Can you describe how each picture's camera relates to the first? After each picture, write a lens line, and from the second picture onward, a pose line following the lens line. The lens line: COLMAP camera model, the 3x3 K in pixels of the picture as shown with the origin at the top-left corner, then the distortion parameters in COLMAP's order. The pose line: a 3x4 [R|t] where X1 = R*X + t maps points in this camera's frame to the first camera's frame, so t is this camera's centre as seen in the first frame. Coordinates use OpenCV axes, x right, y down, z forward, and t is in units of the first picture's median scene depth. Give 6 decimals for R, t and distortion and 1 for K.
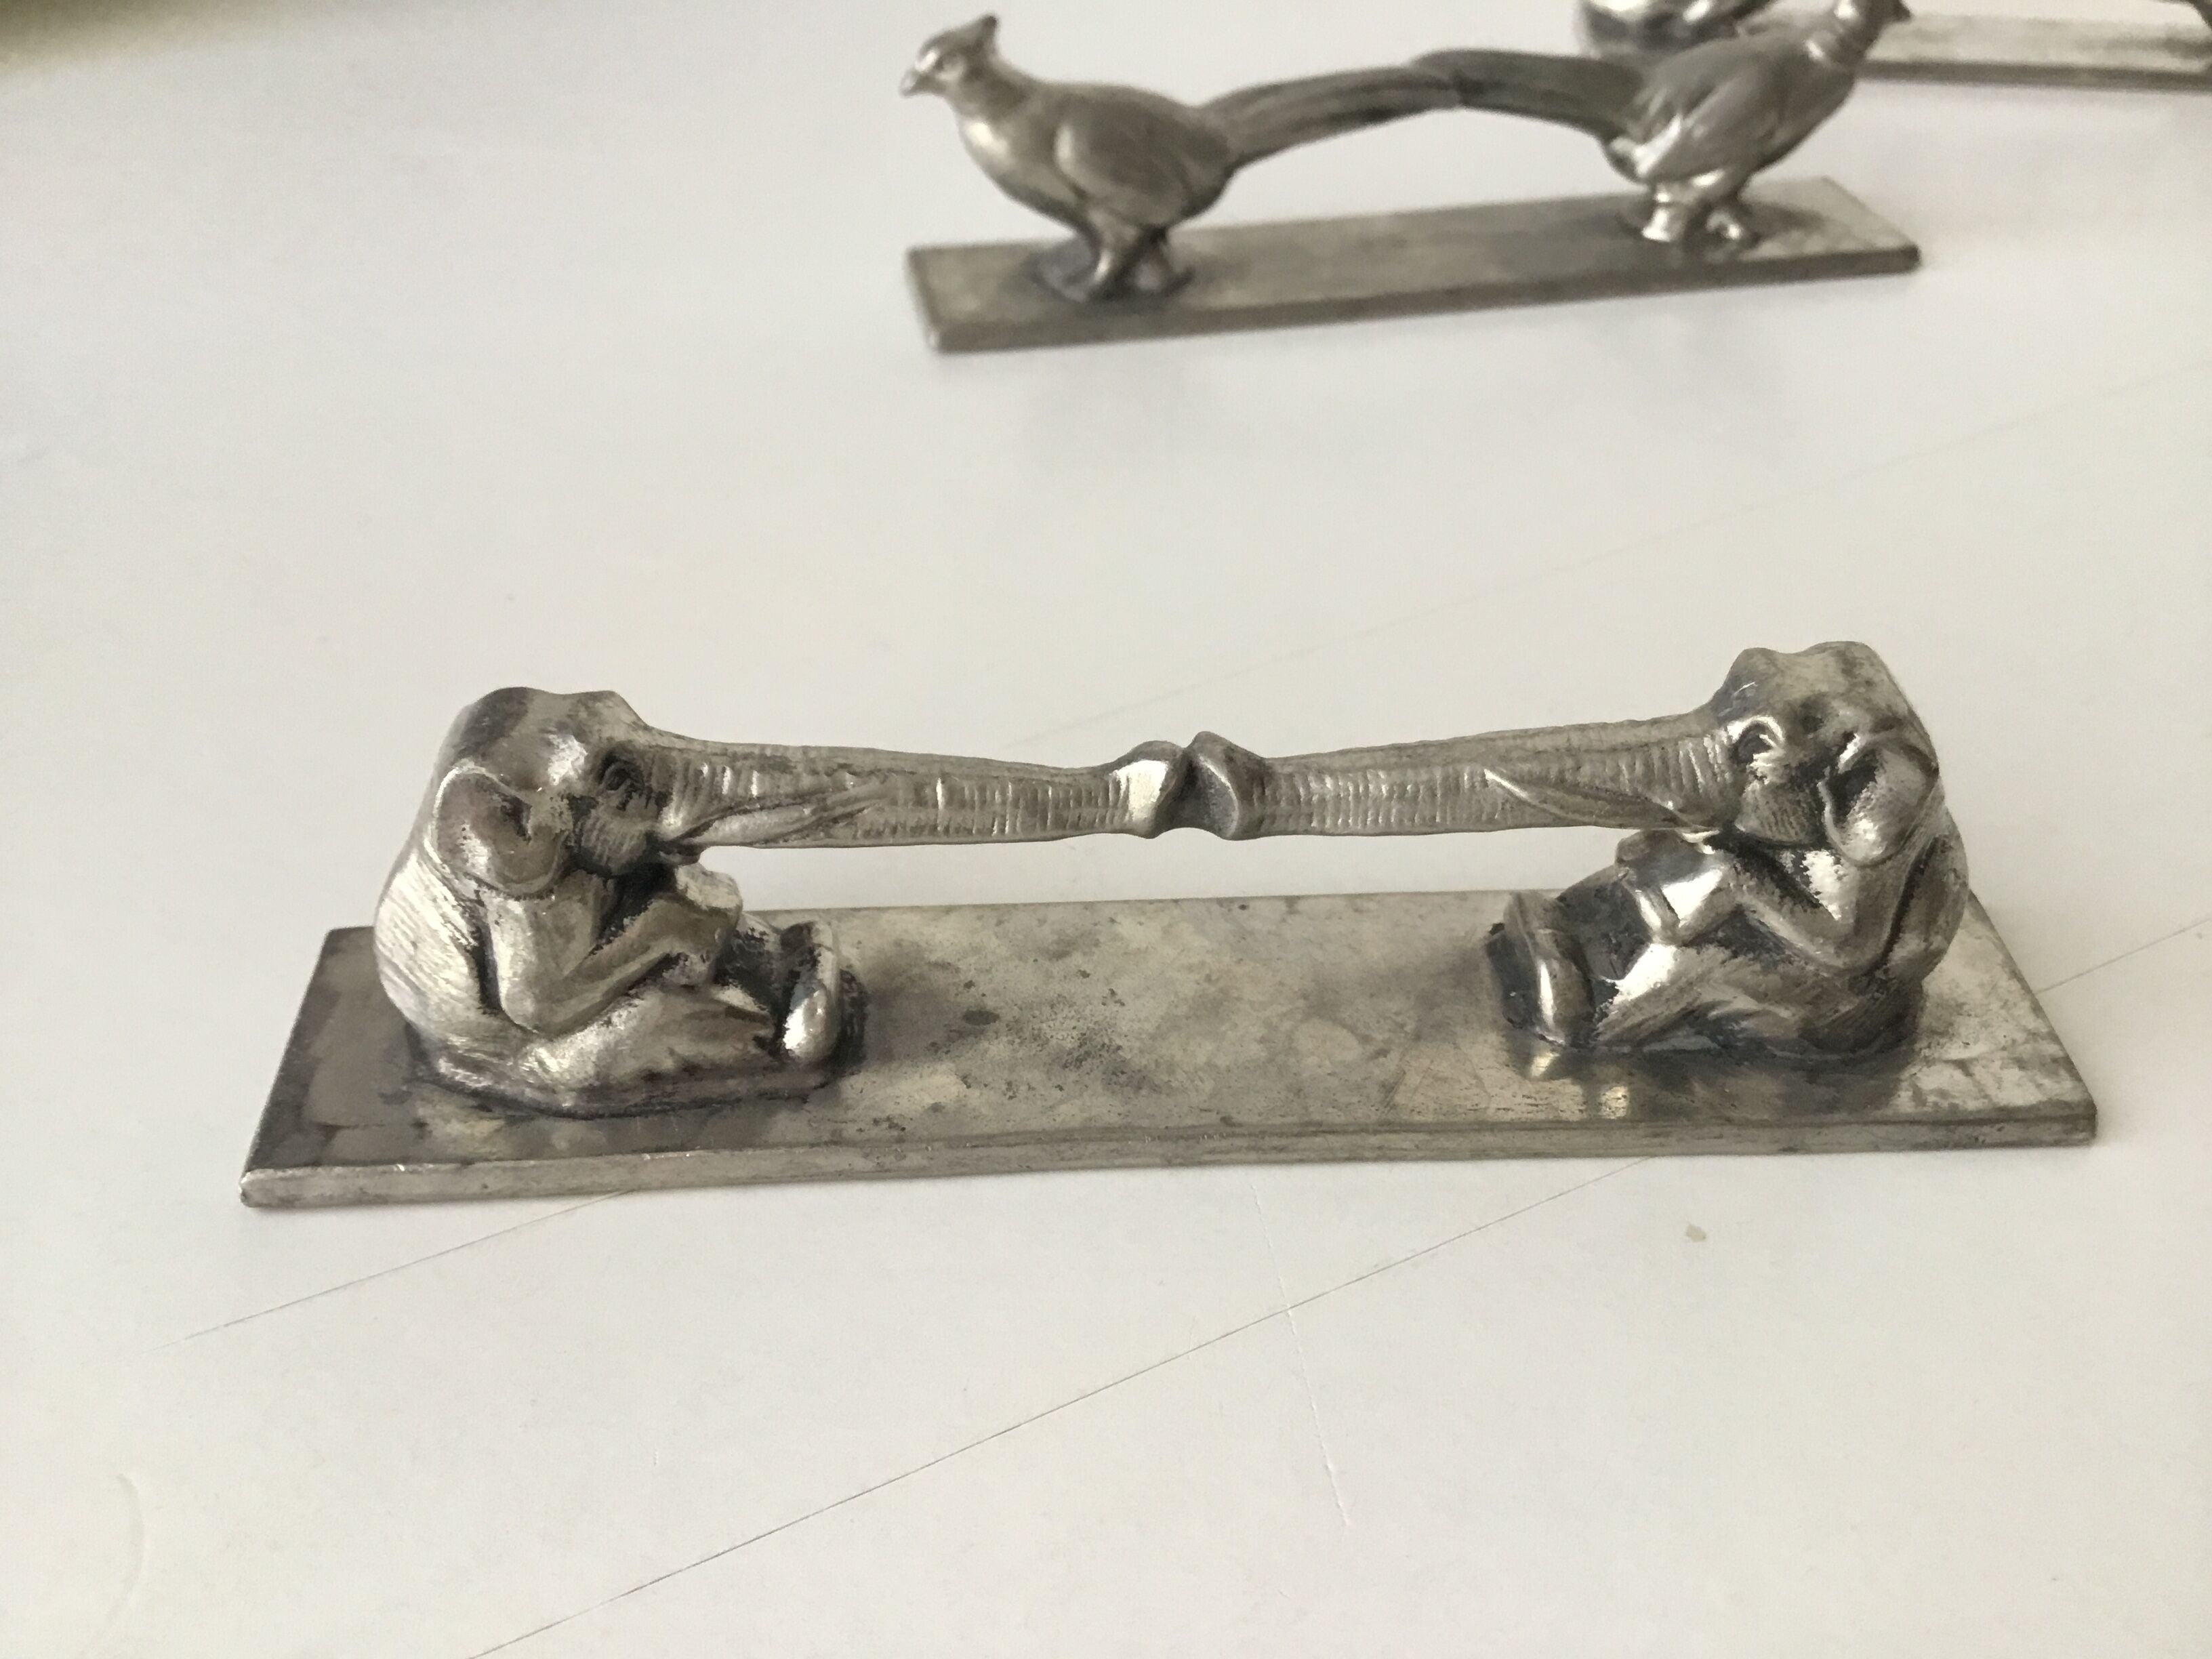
lens RADIAL K [[1981.9, 0, 1106.0], [0, 1981.9, 829.5], [0, 0, 1]] dist [0.077278, -0.243505]
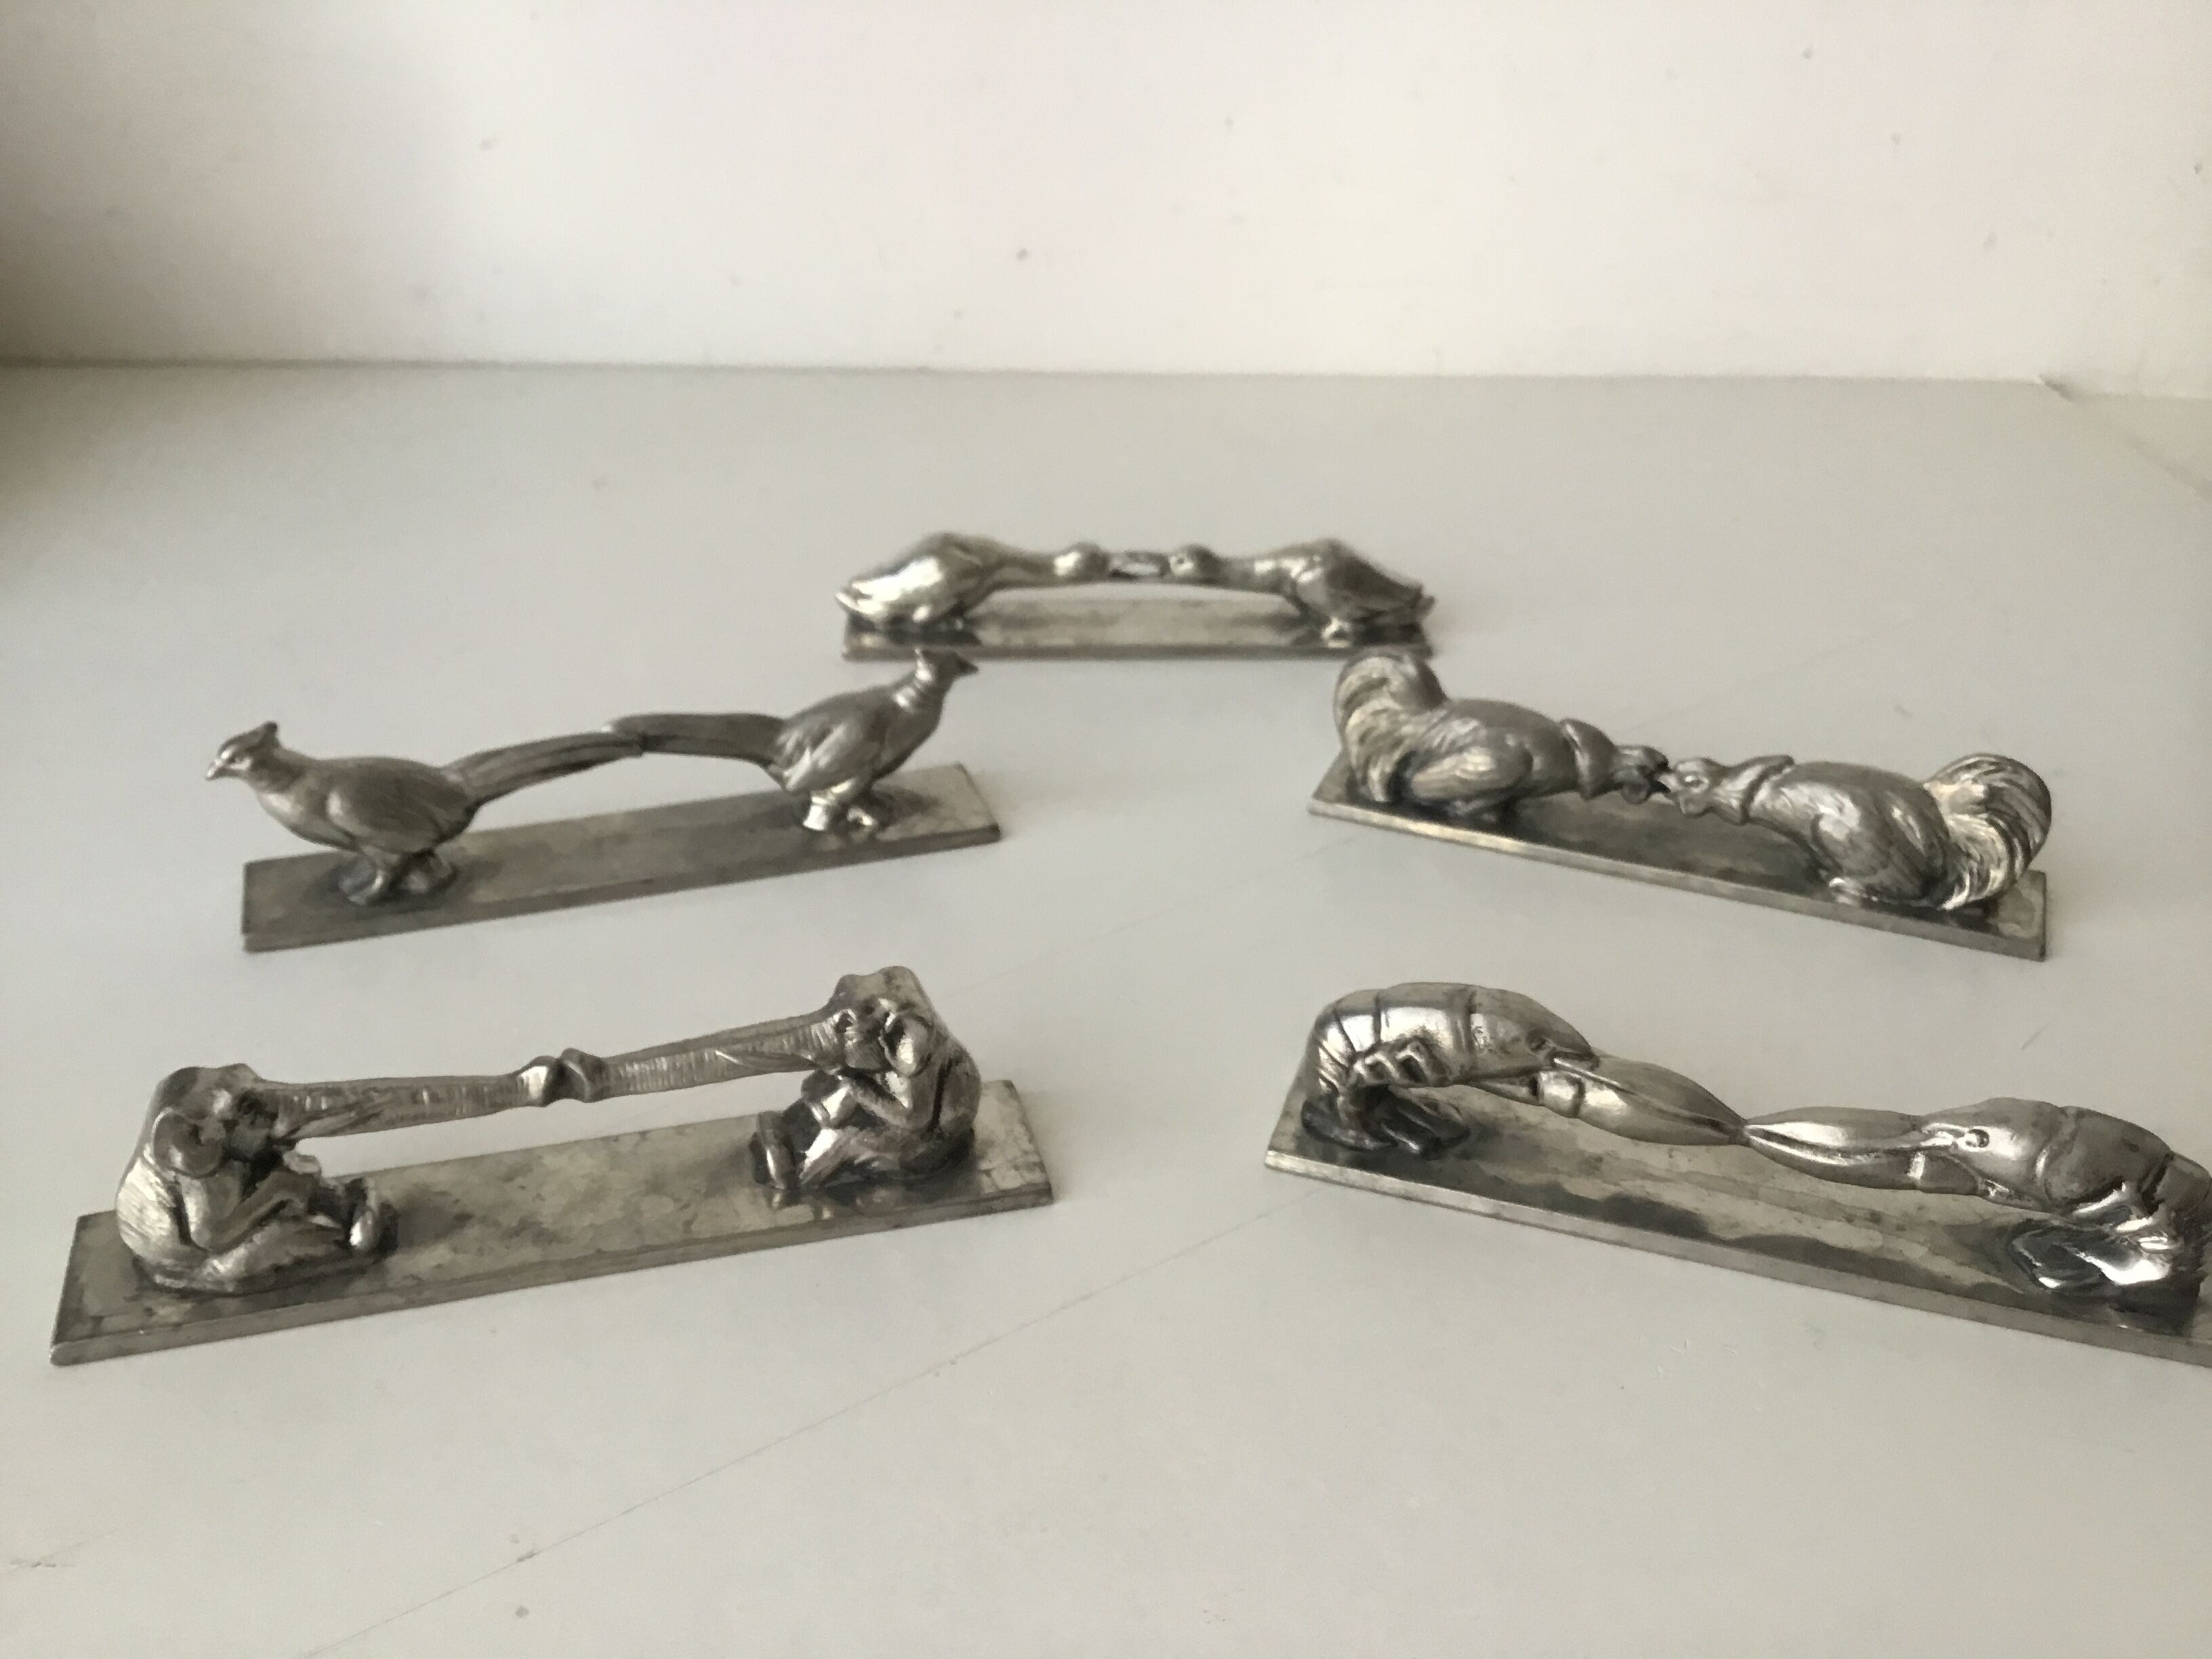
lens RADIAL K [[1981.9, 0, 1106.0], [0, 1981.9, 829.5], [0, 0, 1]] dist [0.077278, -0.243505]
pose [[0.974768, -0.092751, 0.203040, 0.184455], [0.119307, 0.985246, -0.122706, 0.041133], [-0.188663, 0.143834, 0.971451, -1.003563]]
